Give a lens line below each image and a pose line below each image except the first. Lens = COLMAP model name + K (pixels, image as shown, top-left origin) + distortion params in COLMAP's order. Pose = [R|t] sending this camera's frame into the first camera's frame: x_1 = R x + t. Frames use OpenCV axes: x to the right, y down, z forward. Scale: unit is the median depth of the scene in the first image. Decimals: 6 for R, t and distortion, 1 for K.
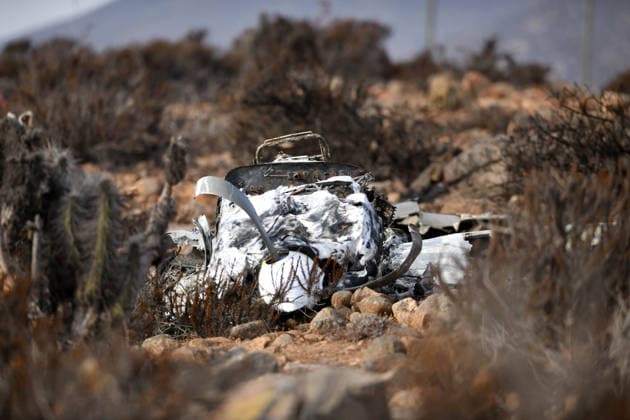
lens RADIAL K [[4359.8, 0, 314.9], [0, 4359.8, 210.1], [0, 0, 1]] dist [-0.132907, 0.000000]
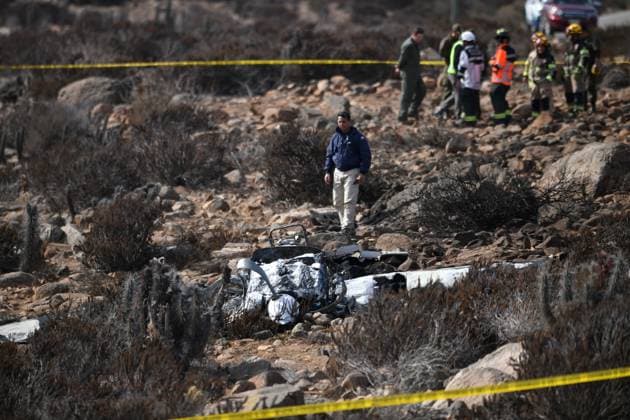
lens RADIAL K [[4359.8, 0, 315.2], [0, 4359.8, 210.0], [0, 0, 1]] dist [-0.132907, 0.000000]
pose [[0.999818, -0.008873, -0.016867, 0.044583], [0.009576, 0.999069, 0.042054, -0.116898], [0.016478, -0.042208, 0.998973, -1.066891]]
